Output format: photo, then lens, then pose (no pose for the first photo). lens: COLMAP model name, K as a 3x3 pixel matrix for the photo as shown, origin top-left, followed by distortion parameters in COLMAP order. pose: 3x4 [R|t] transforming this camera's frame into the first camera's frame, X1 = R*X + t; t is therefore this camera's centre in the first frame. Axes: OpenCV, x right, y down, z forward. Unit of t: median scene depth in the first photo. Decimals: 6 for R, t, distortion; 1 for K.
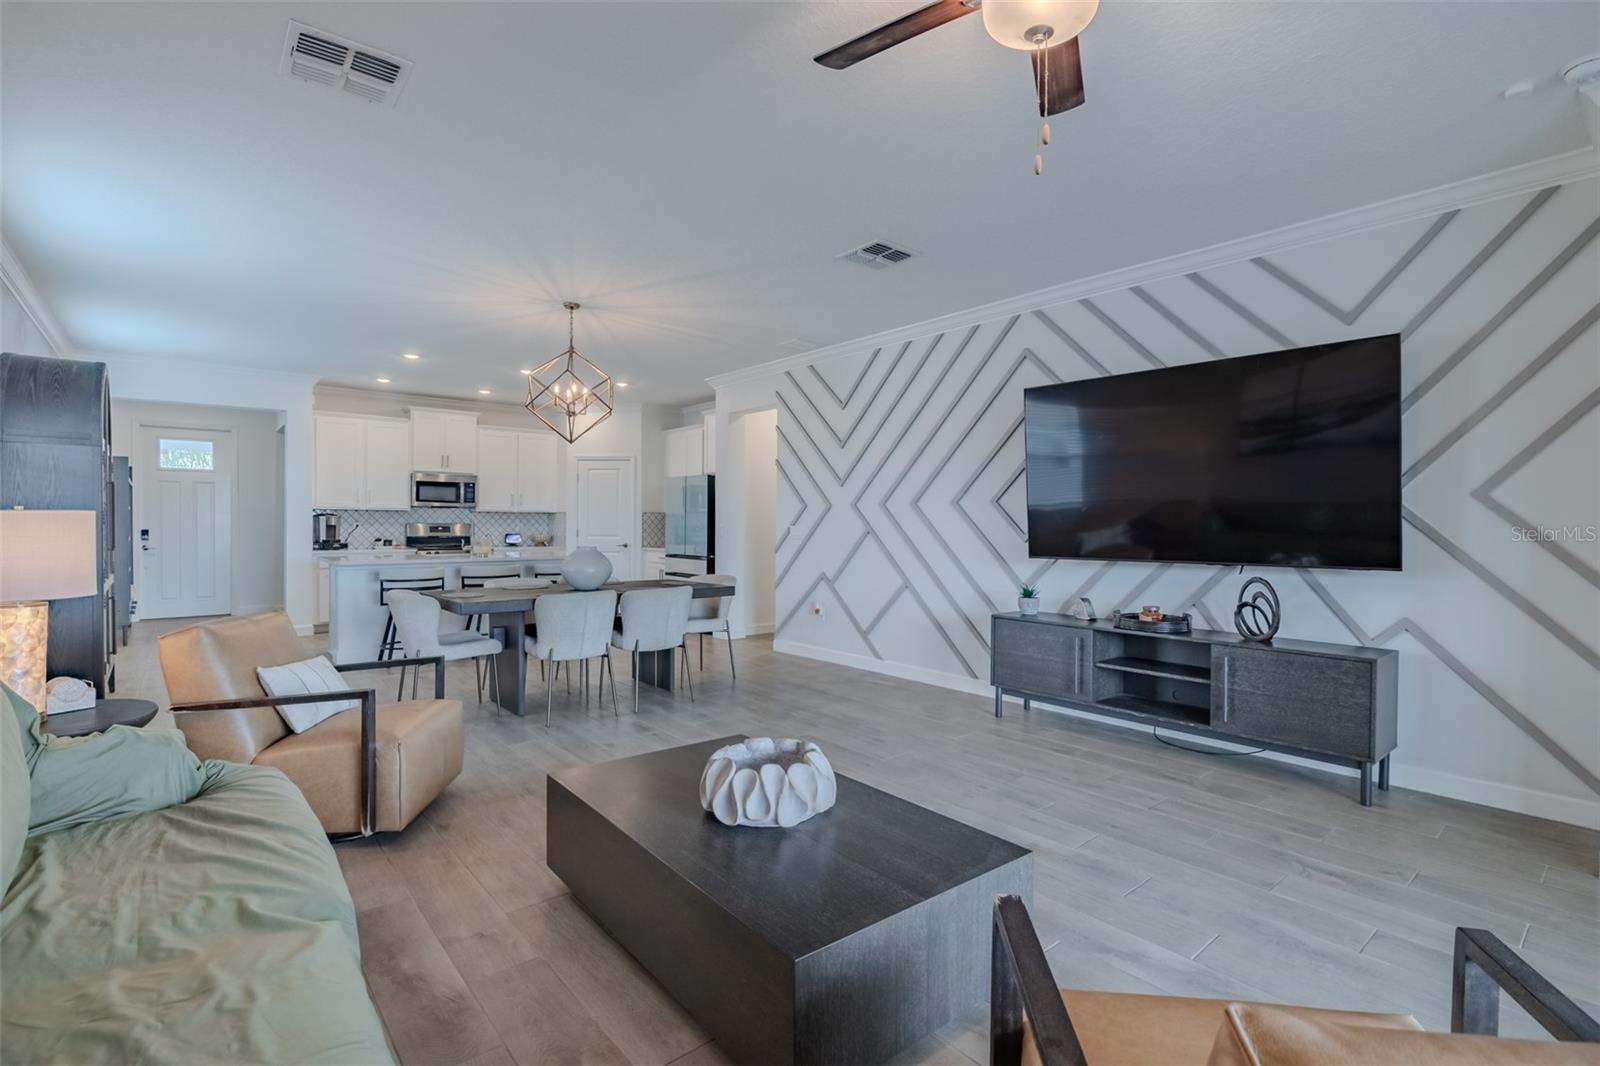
lens RADIAL K [[745.9, 0, 808.6], [0, 745.9, 525.5], [0, 0, 1]] dist [-0.010557, 0.003508]
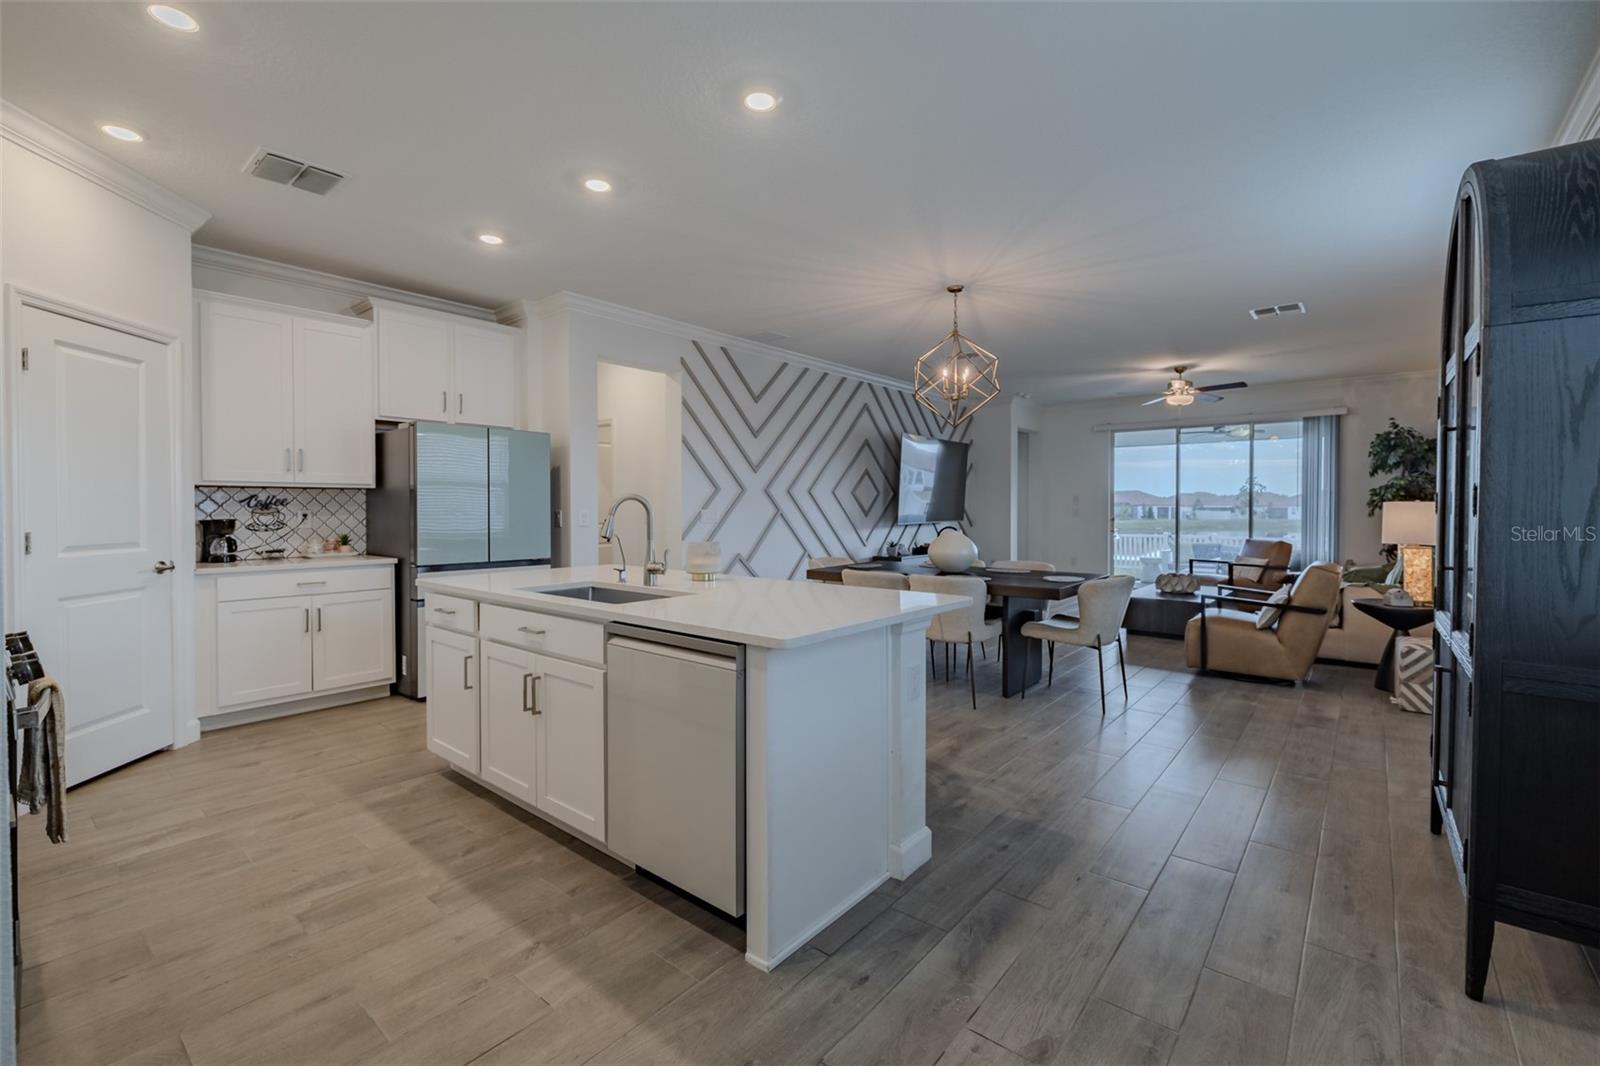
lens RADIAL K [[682.3, 0, 814.7], [0, 682.3, 521.0], [0, 0, 1]] dist [0.005091, -0.001462]
pose [[-0.180724, -0.026572, 0.983175, -0.707856], [0.002751, 0.999617, 0.027523, -0.006639], [-0.983530, 0.007679, -0.180582, 0.808333]]
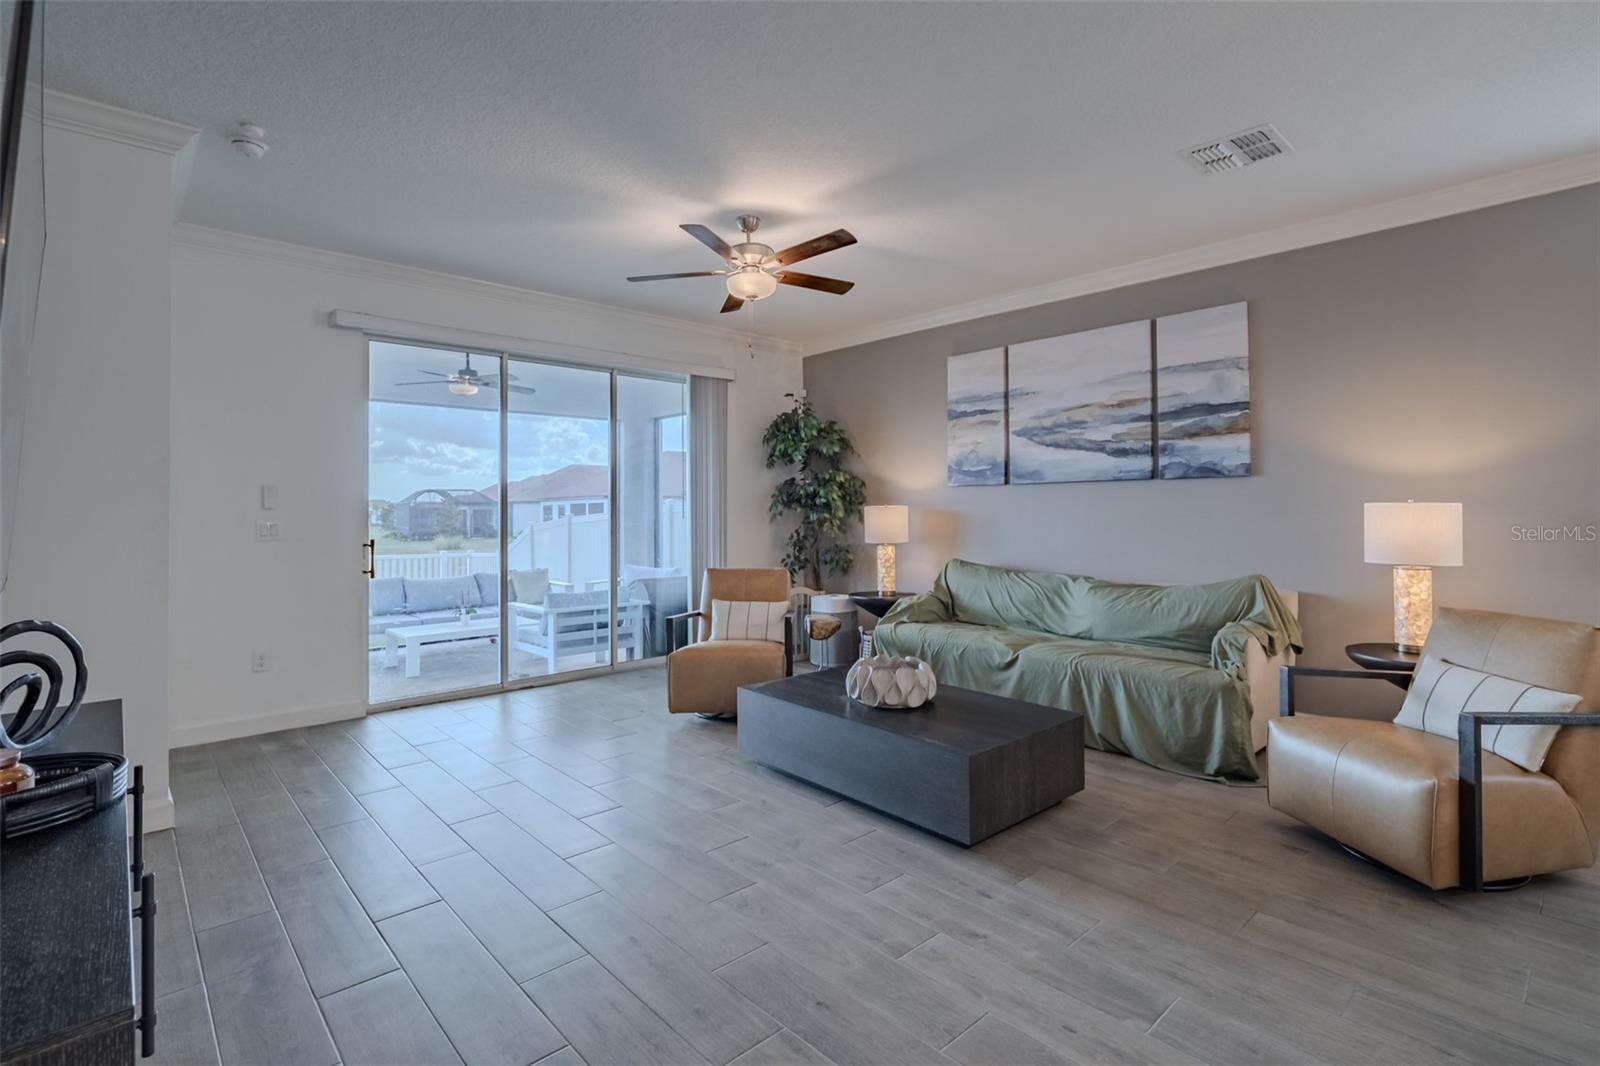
lens RADIAL K [[745.9, 0, 795.3], [0, 745.9, 494.6], [0, 0, 1]] dist [-0.010557, 0.003508]
pose [[-0.999519, 0.001104, -0.030980, 0.055136], [0.001600, 0.999871, -0.015982, -0.003330], [0.030958, -0.016024, -0.999392, 0.639167]]
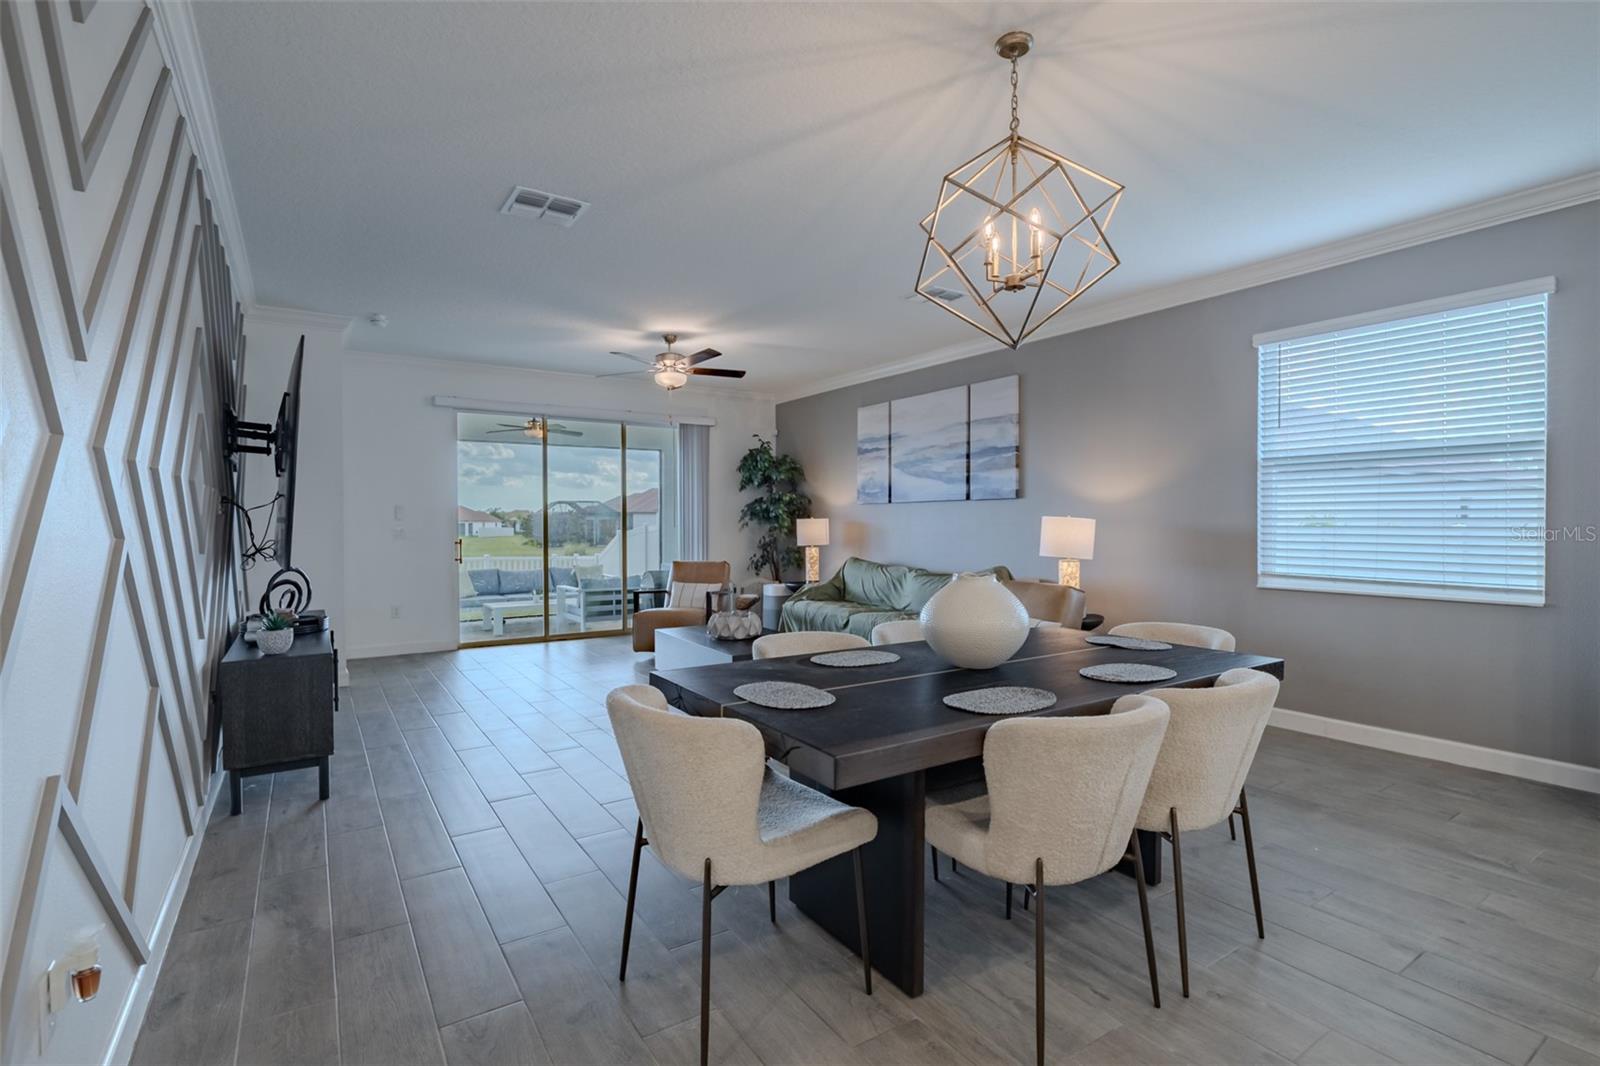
lens RADIAL K [[745.9, 0, 788.5], [0, 745.9, 527.1], [0, 0, 1]] dist [-0.010557, 0.003508]
pose [[-0.990275, -0.002449, 0.139100, -0.140090], [-0.000638, 0.999915, 0.013058, -0.005092], [-0.139120, 0.012843, -0.990192, 0.875525]]
